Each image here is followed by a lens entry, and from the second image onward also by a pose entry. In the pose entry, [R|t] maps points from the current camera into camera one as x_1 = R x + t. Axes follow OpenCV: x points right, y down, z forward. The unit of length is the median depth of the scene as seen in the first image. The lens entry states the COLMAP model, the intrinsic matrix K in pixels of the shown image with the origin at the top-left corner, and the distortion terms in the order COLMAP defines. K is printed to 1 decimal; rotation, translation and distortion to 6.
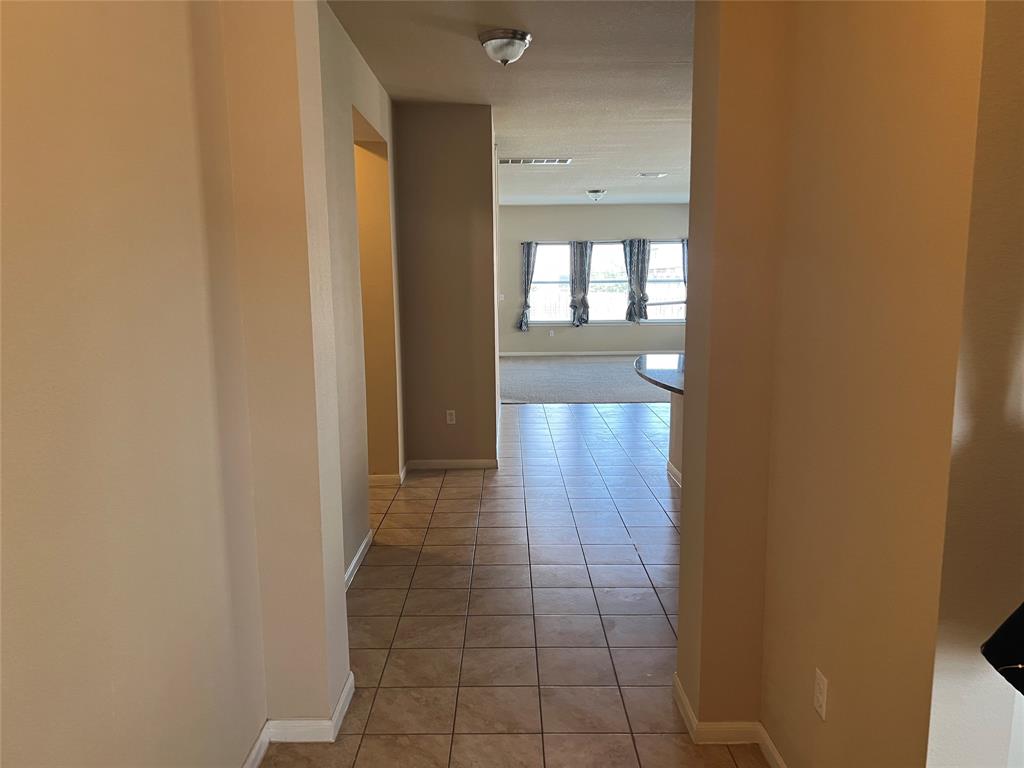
lens RADIAL K [[769.2, 0, 513.3], [0, 769.2, 397.3], [0, 0, 1]] dist [0.050681, -0.150785]
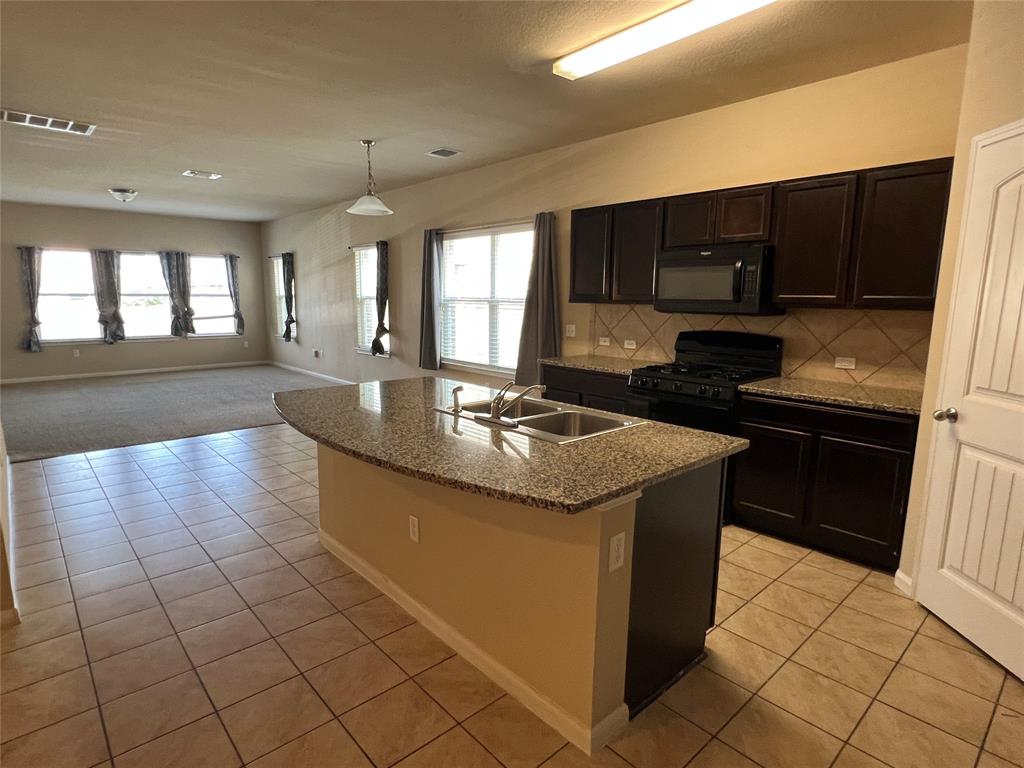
lens RADIAL K [[557.4, 0, 503.9], [0, 557.4, 386.3], [0, 0, 1]] dist [-0.000107, -0.000775]
pose [[0.752278, -0.094452, 0.652040, -0.001195], [0.089428, 0.995150, 0.040978, -0.027875], [-0.652748, 0.027484, 0.757076, 0.202792]]
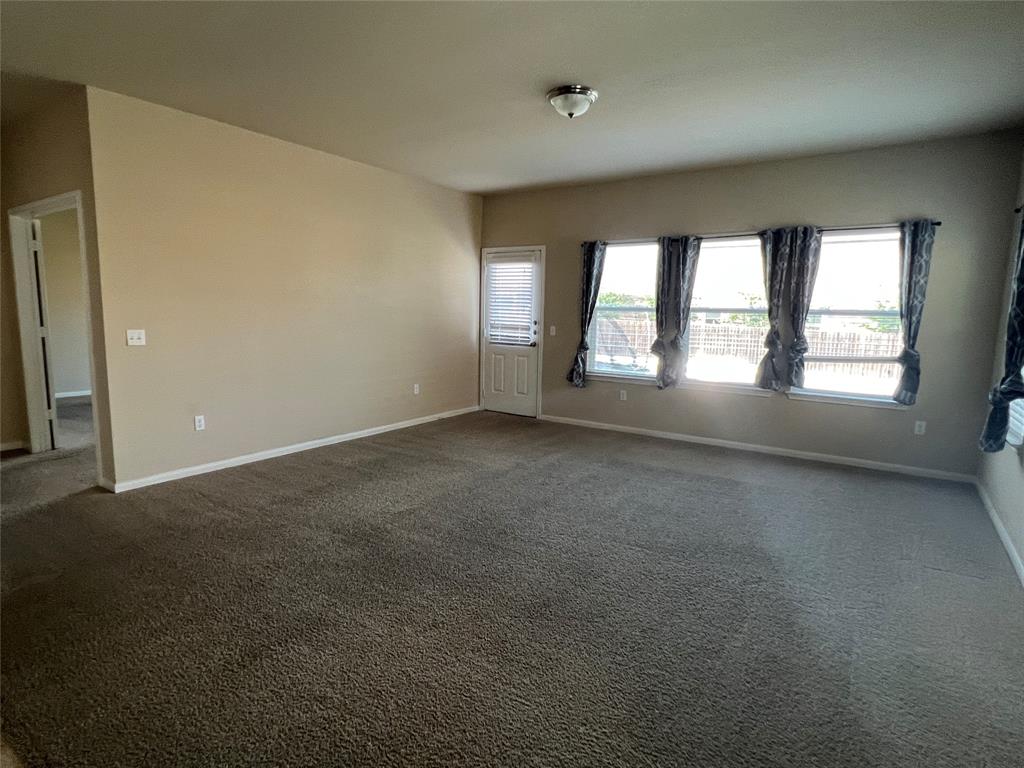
lens RADIAL K [[557.4, 0, 503.9], [0, 557.4, 386.3], [0, 0, 1]] dist [-0.000107, -0.000775]
pose [[0.816637, 0.102955, -0.567895, 0.222843], [-0.114983, 0.993258, 0.014724, -0.086845], [0.565582, 0.053274, 0.822969, 0.602894]]
